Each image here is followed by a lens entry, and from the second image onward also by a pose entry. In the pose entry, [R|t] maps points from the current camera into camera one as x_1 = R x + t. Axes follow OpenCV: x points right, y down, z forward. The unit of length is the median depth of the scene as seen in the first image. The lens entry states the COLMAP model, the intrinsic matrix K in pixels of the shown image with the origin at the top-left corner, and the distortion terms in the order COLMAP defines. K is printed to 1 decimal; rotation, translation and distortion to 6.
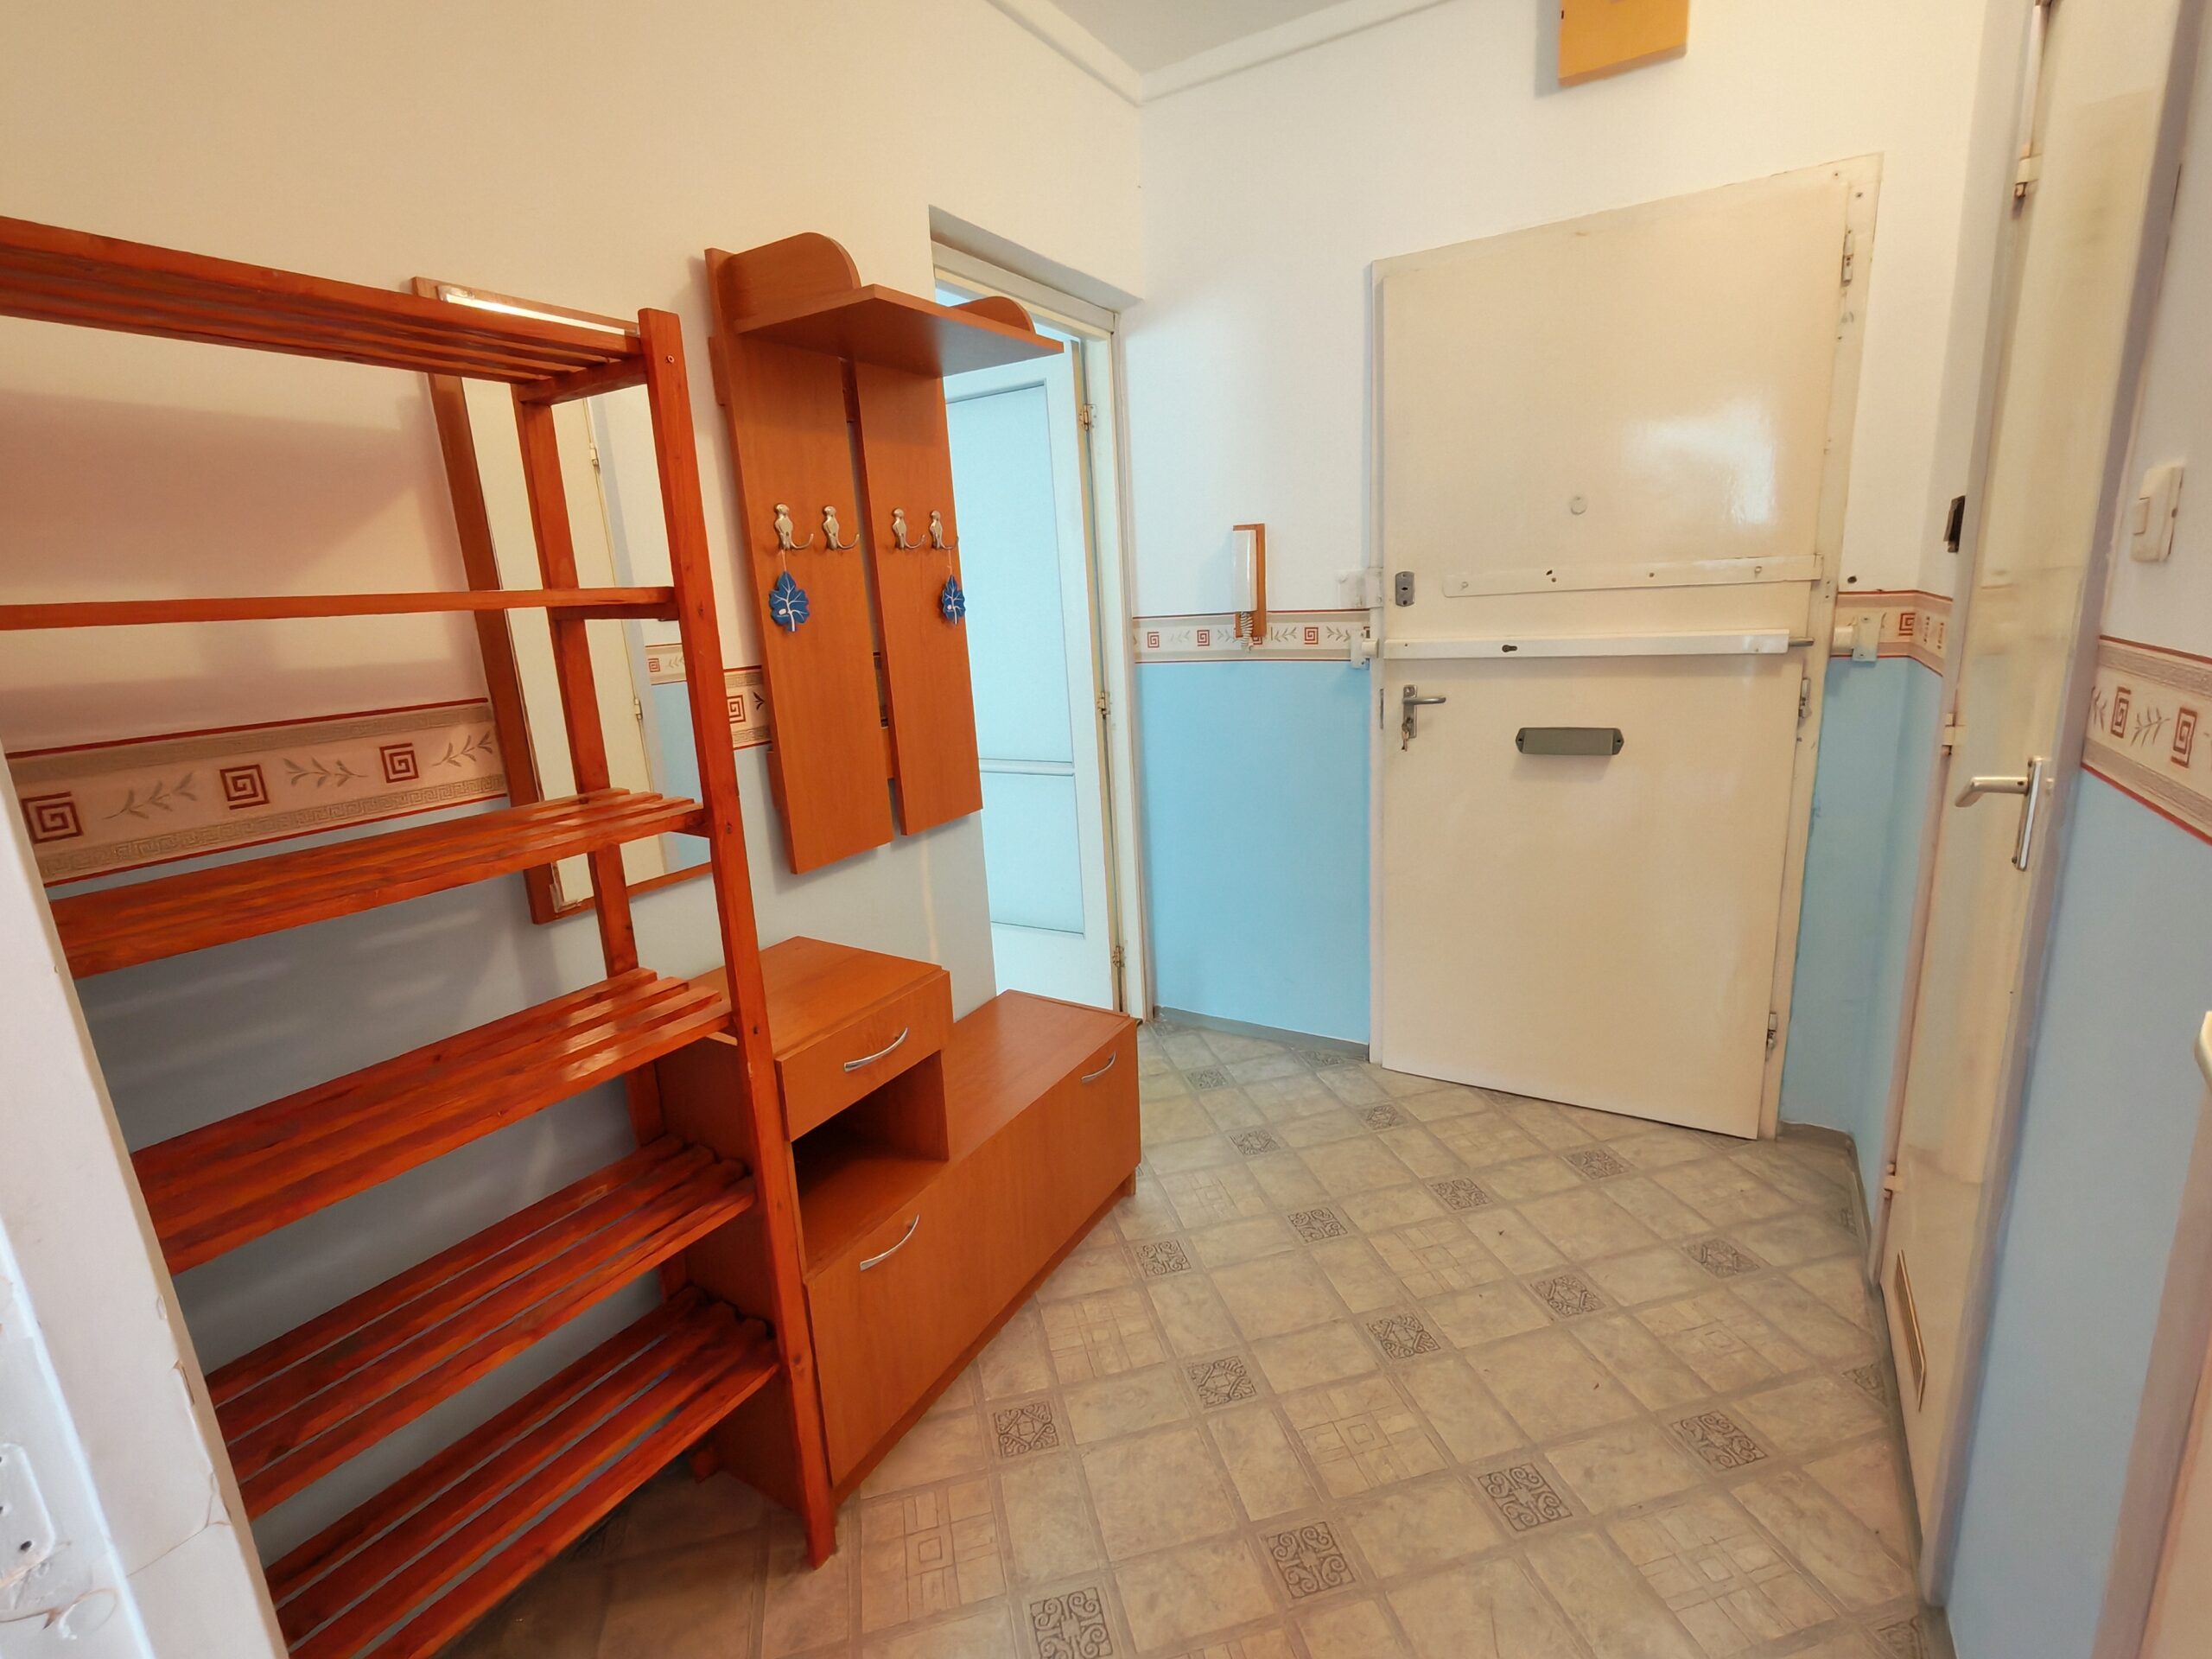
lens RADIAL K [[1013.6, 0, 1104.8], [0, 1013.6, 822.3], [0, 0, 1]] dist [-0.001390, 0.000119]
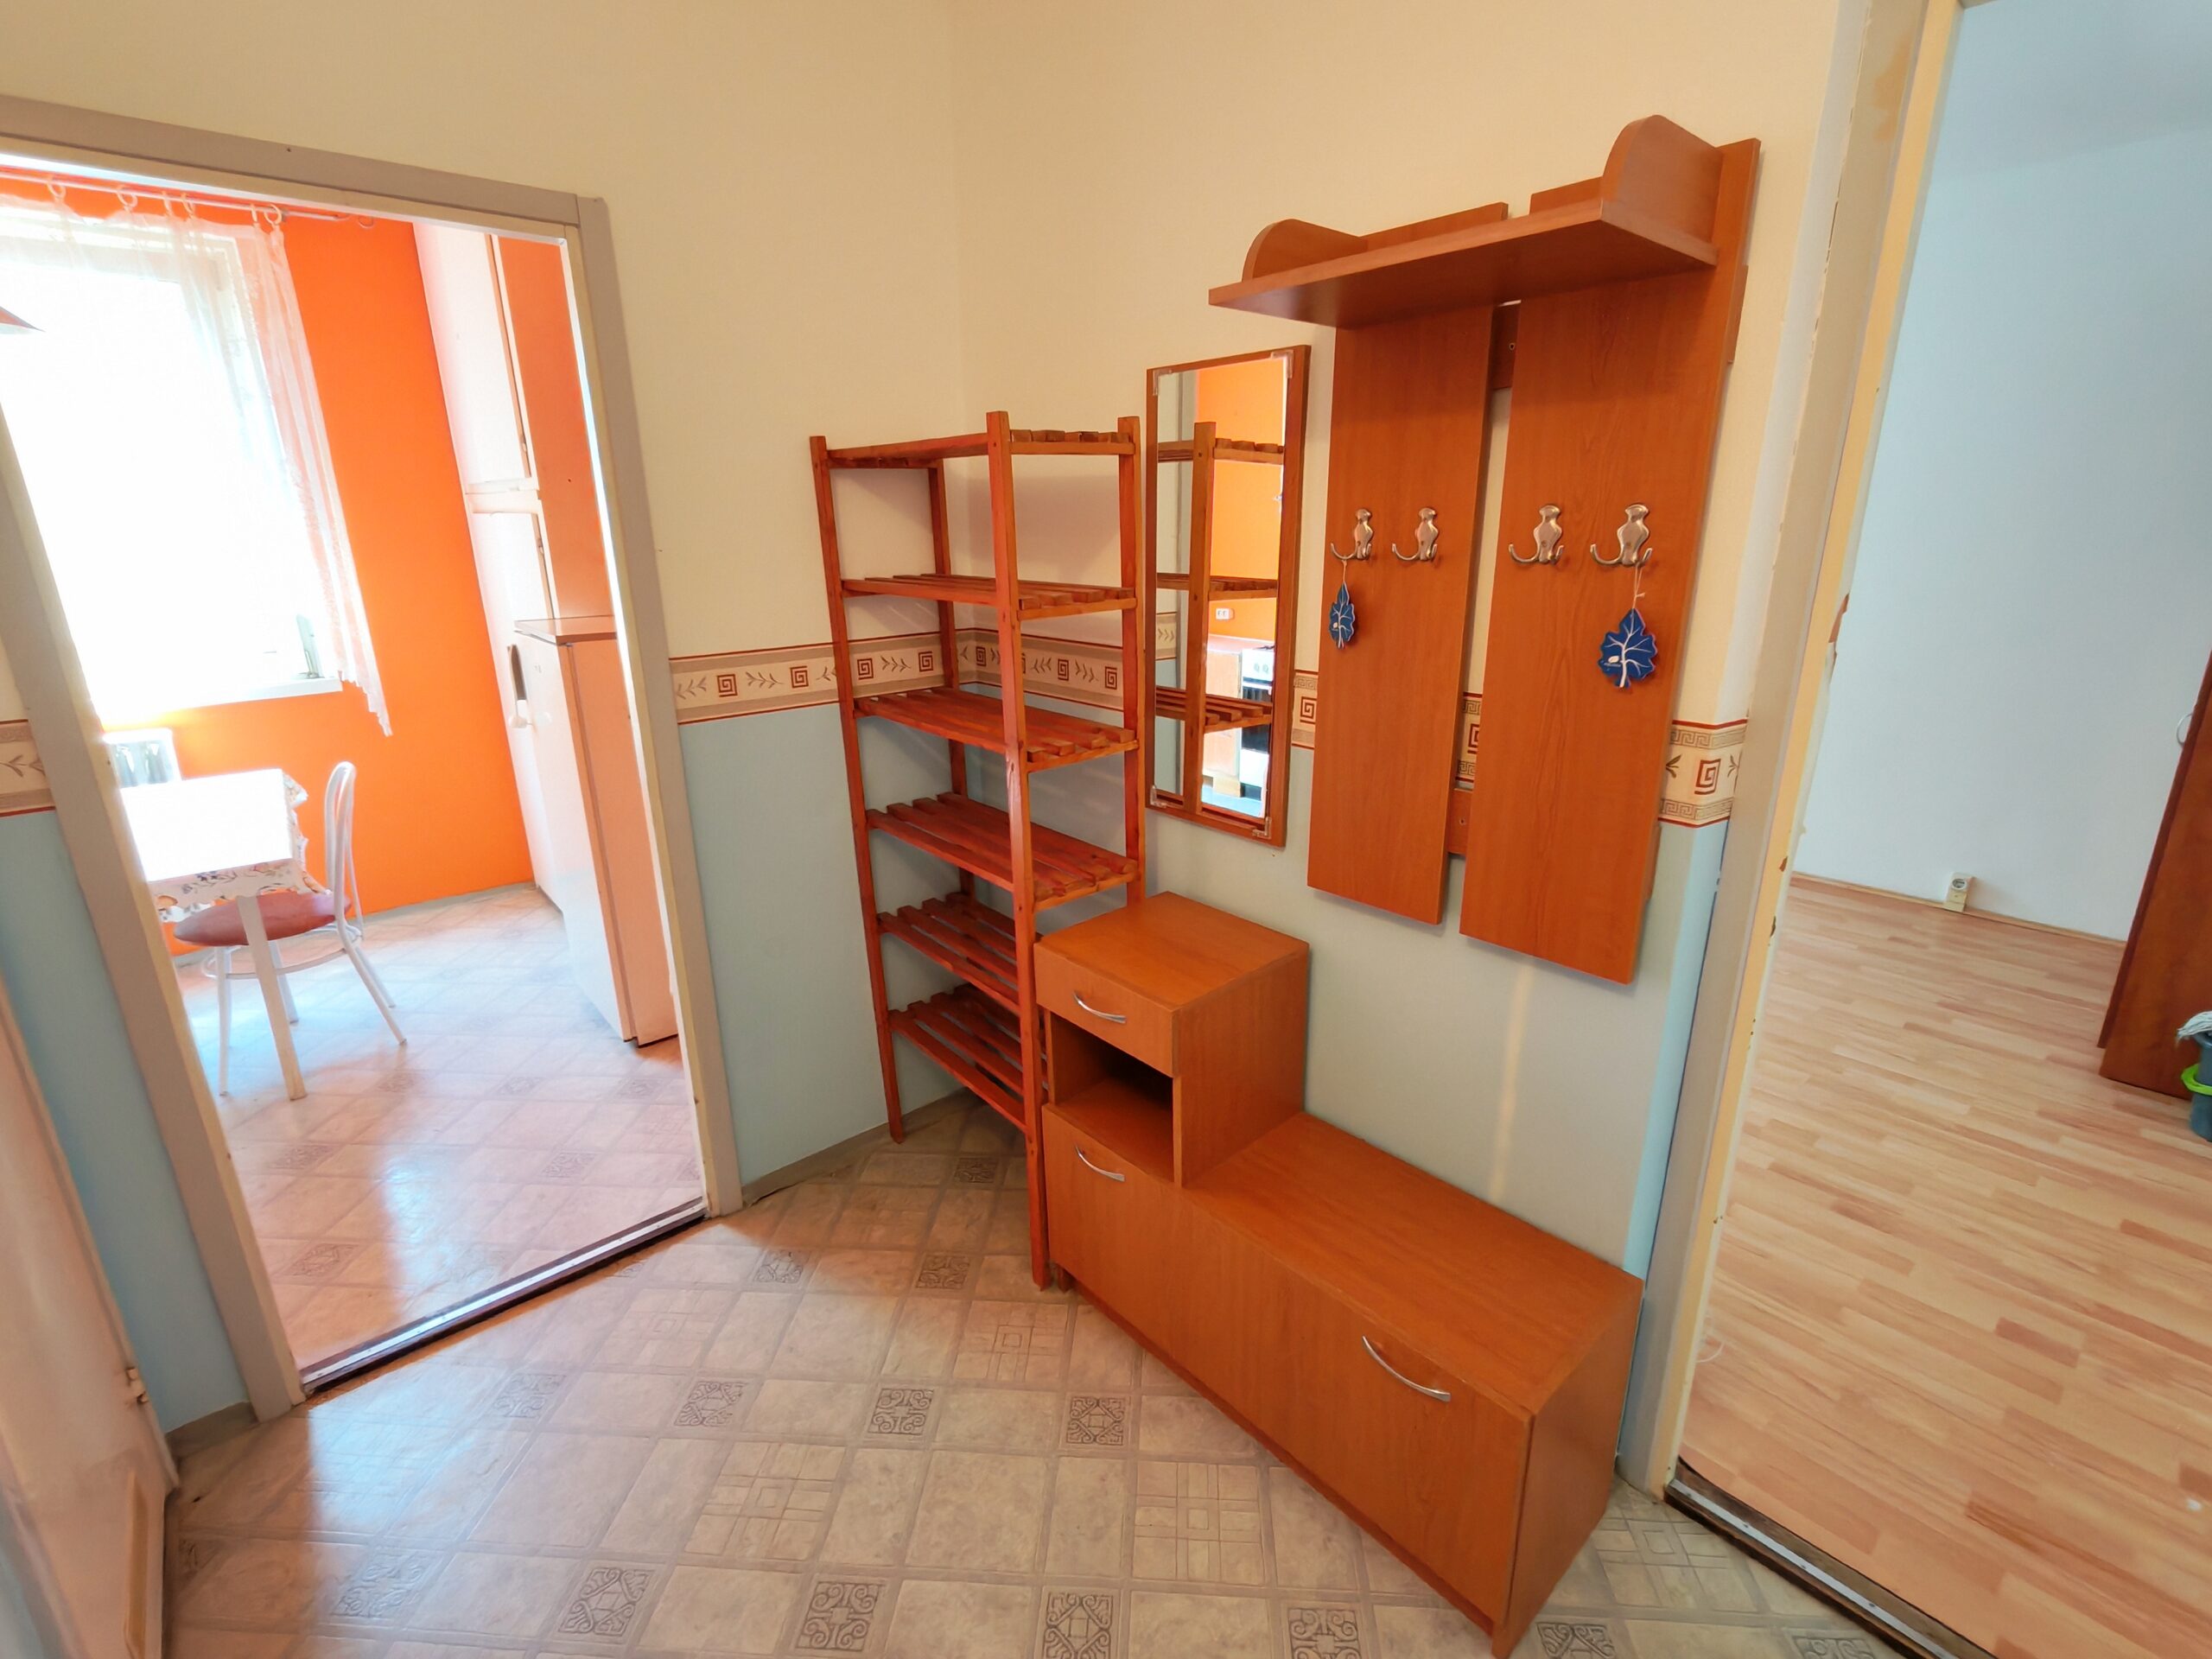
lens RADIAL K [[1013.6, 0, 1104.8], [0, 1013.6, 822.3], [0, 0, 1]] dist [-0.001390, 0.000119]
pose [[-0.309775, 0.296863, -0.903278, 0.715590], [-0.212684, 0.904302, 0.370139, -0.362323], [0.926717, 0.306772, -0.216992, 1.108642]]
